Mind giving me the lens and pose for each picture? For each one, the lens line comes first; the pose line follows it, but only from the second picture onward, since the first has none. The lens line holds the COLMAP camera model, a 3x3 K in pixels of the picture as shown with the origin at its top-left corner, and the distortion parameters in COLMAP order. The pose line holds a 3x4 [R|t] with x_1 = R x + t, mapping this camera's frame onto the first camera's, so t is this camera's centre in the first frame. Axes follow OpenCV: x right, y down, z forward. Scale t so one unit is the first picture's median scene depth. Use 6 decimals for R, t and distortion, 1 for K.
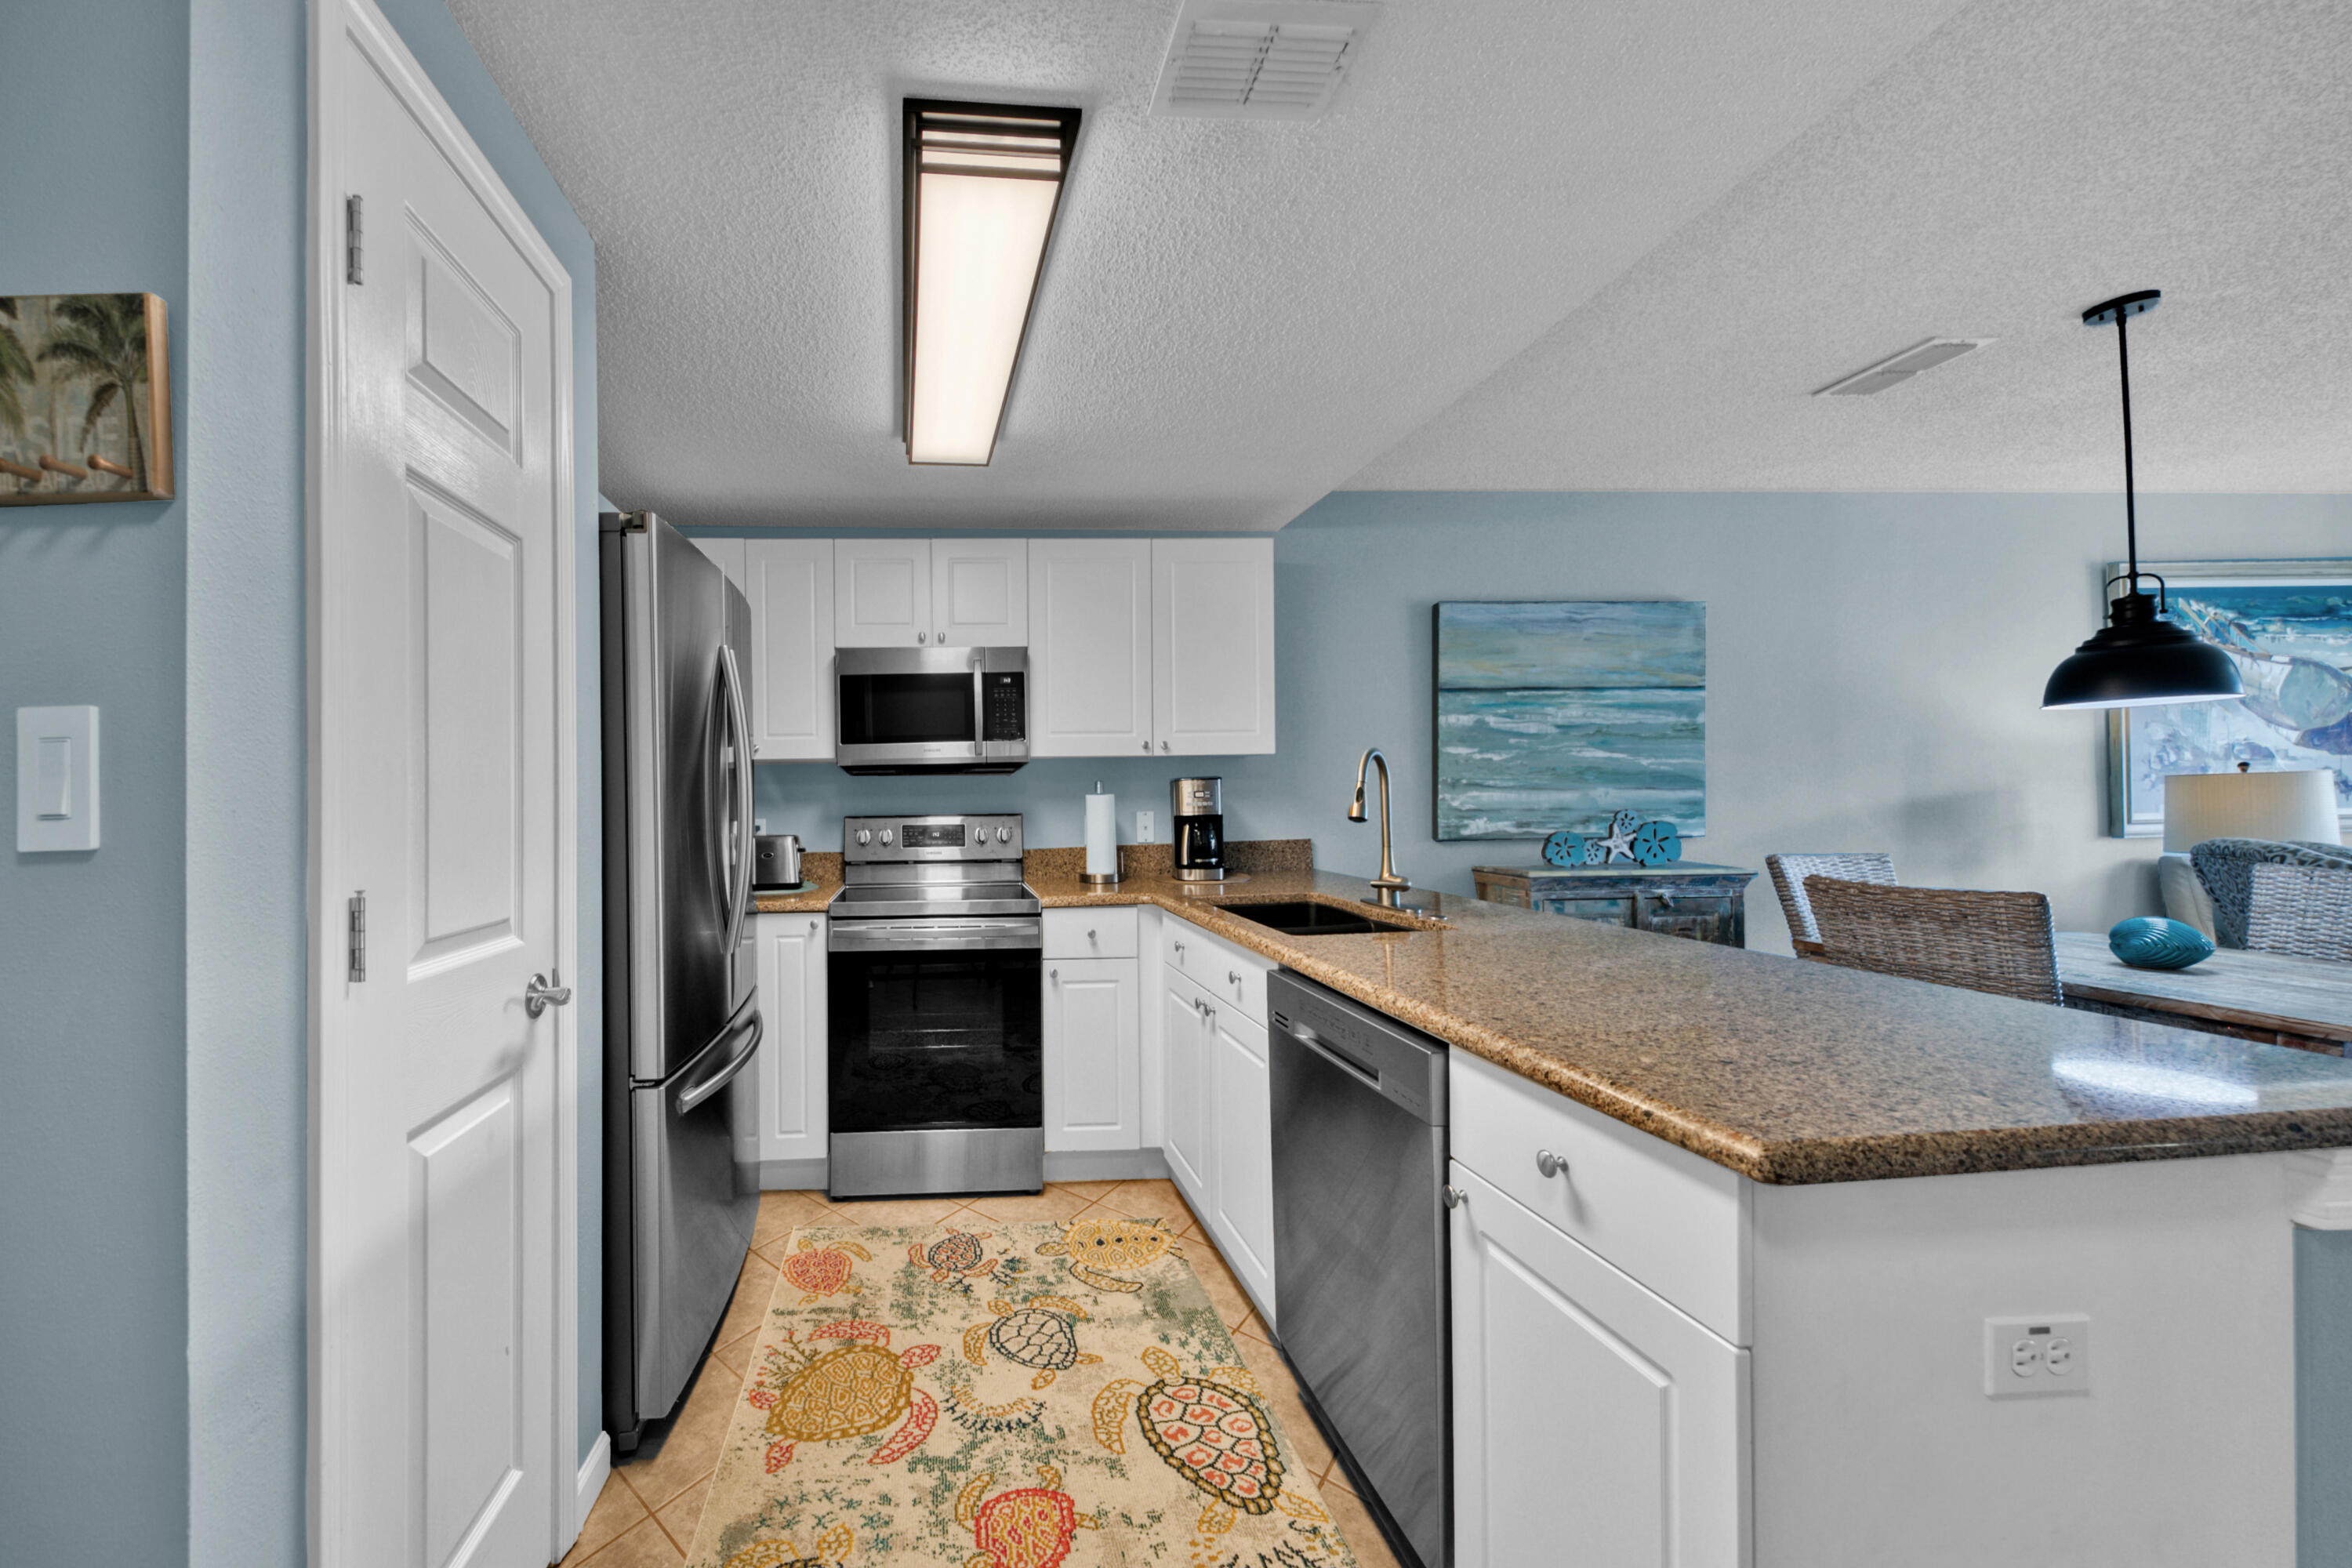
lens RADIAL K [[775.4, 0, 1176.0], [0, 775.4, 784.0], [0, 0, 1]] dist [-0.000564, -0.000035]
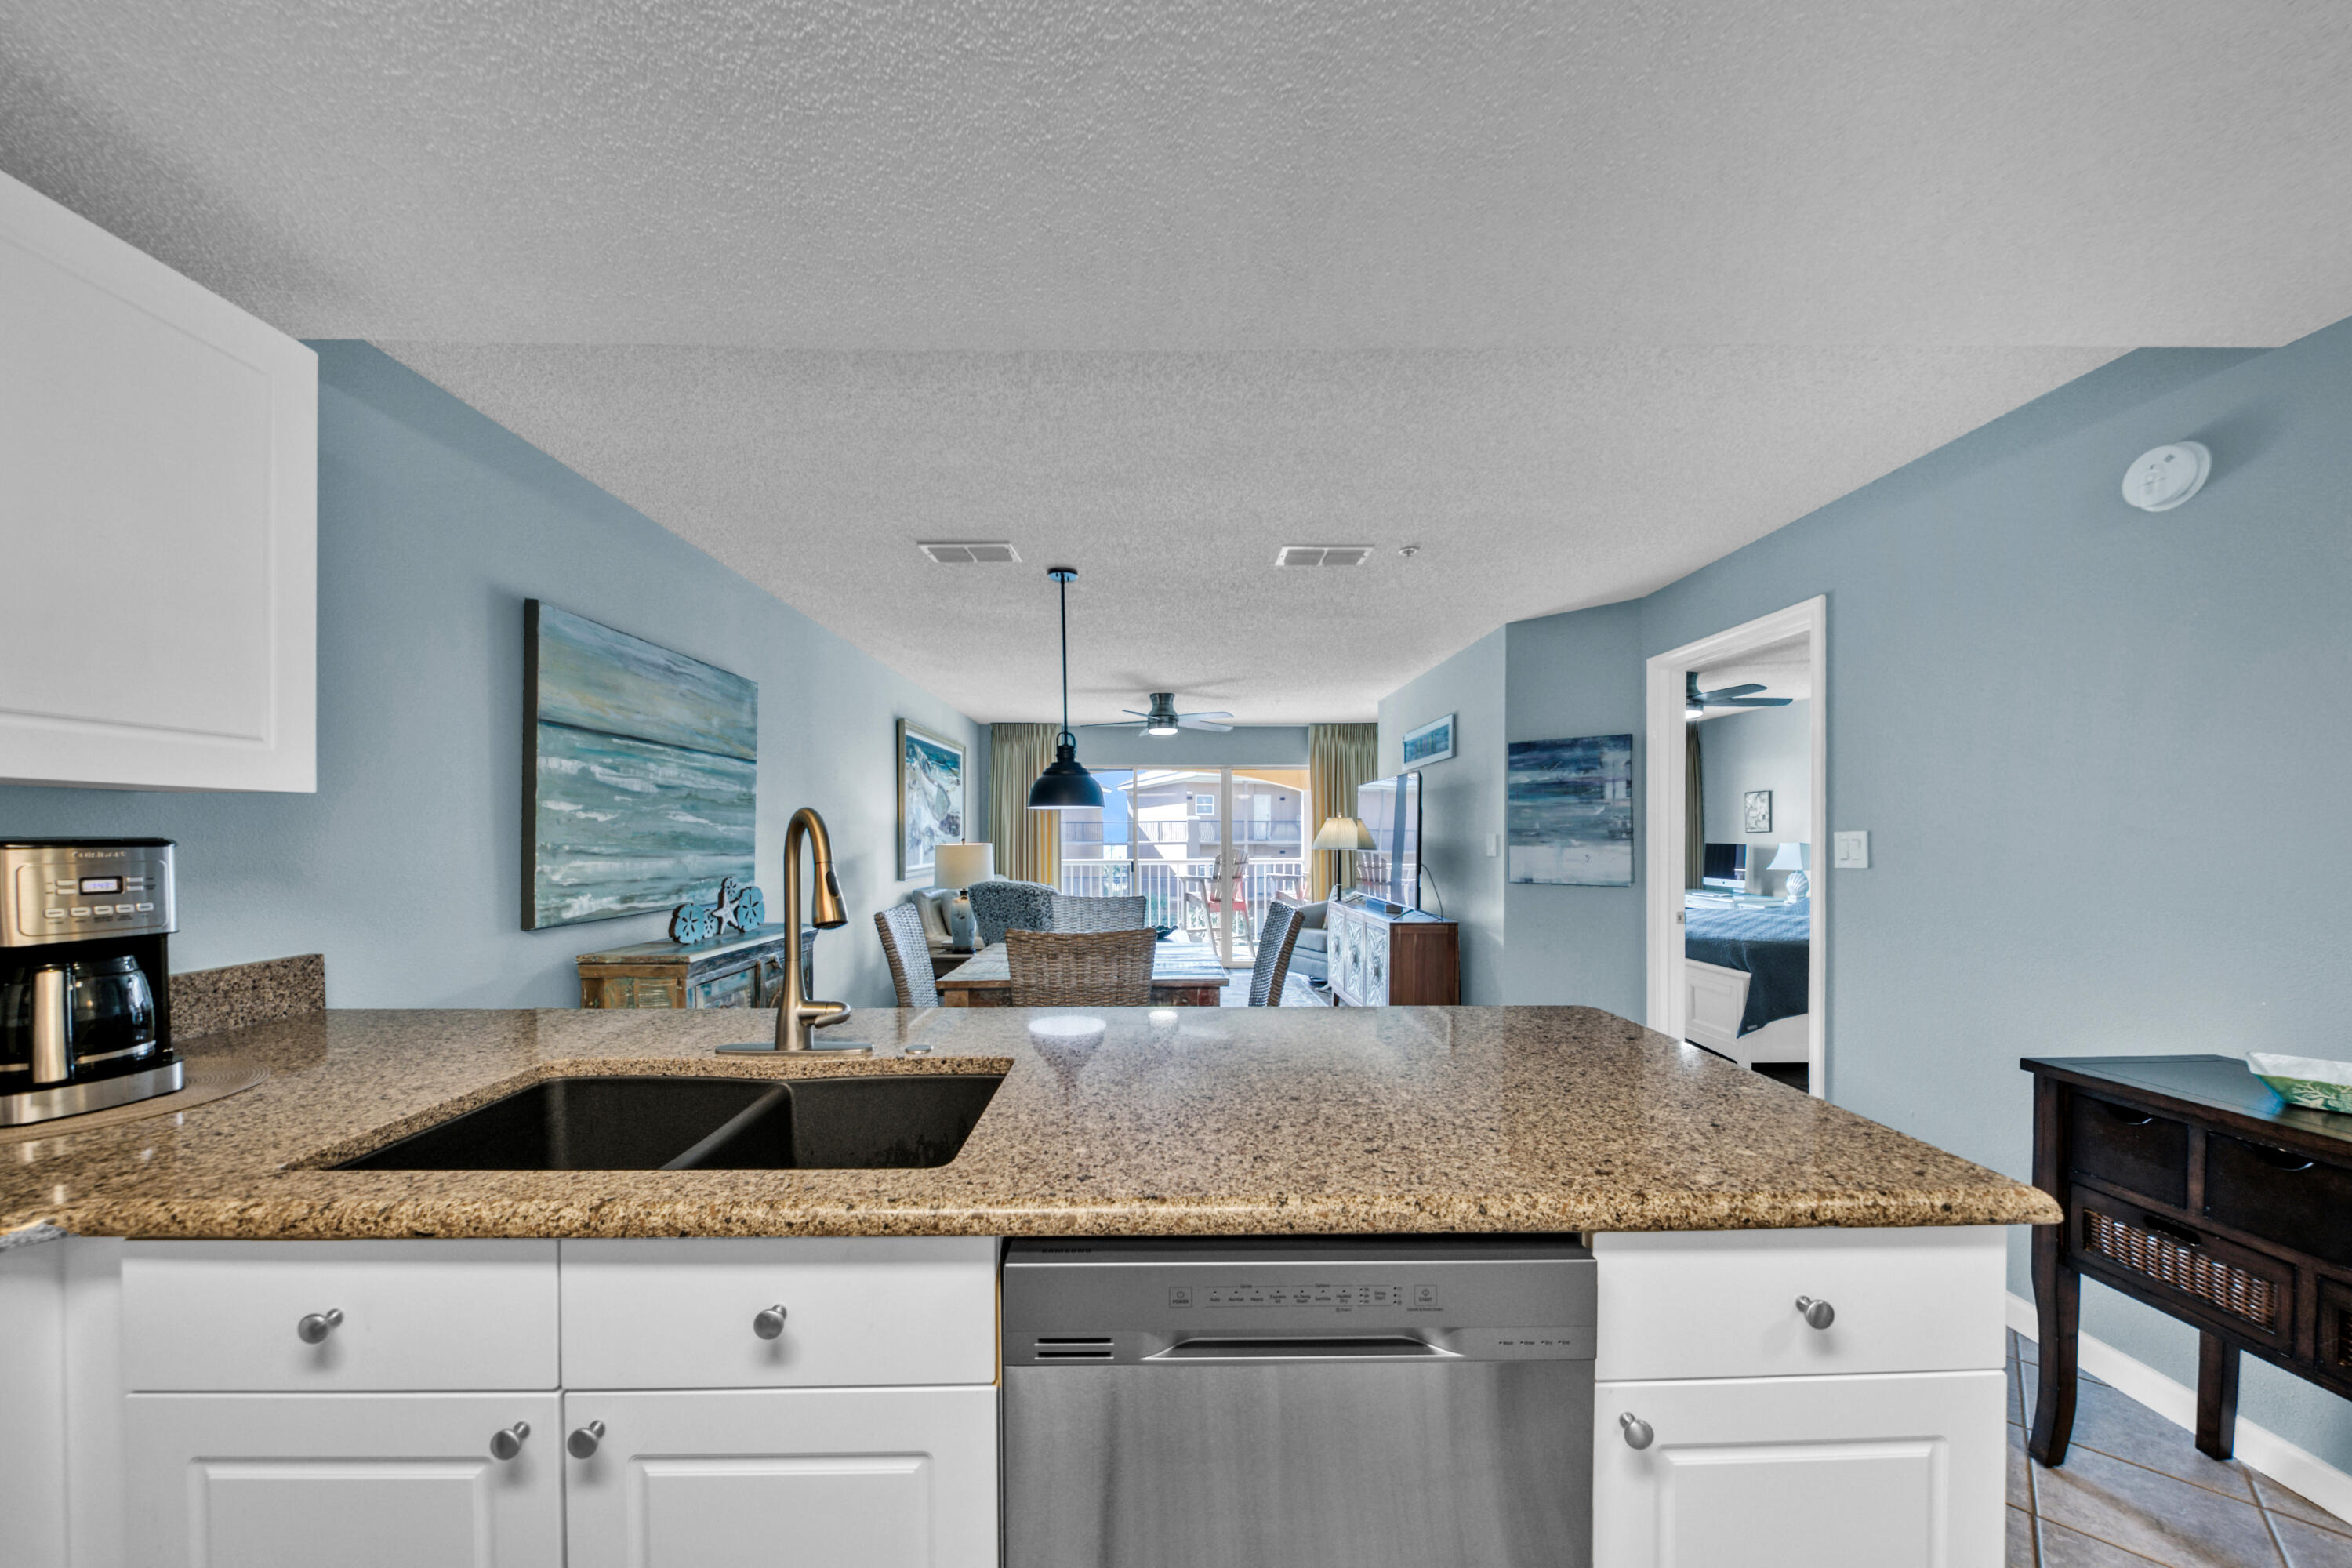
lens RADIAL K [[670.4, 0, 1170.3], [0, 670.4, 846.8], [0, 0, 1]] dist [-0.000948, -0.000050]
pose [[0.292259, 0.011205, 0.956273, -0.081975], [-0.012527, 0.999890, -0.007887, -0.006437], [-0.956257, -0.009674, 0.292368, 0.249732]]
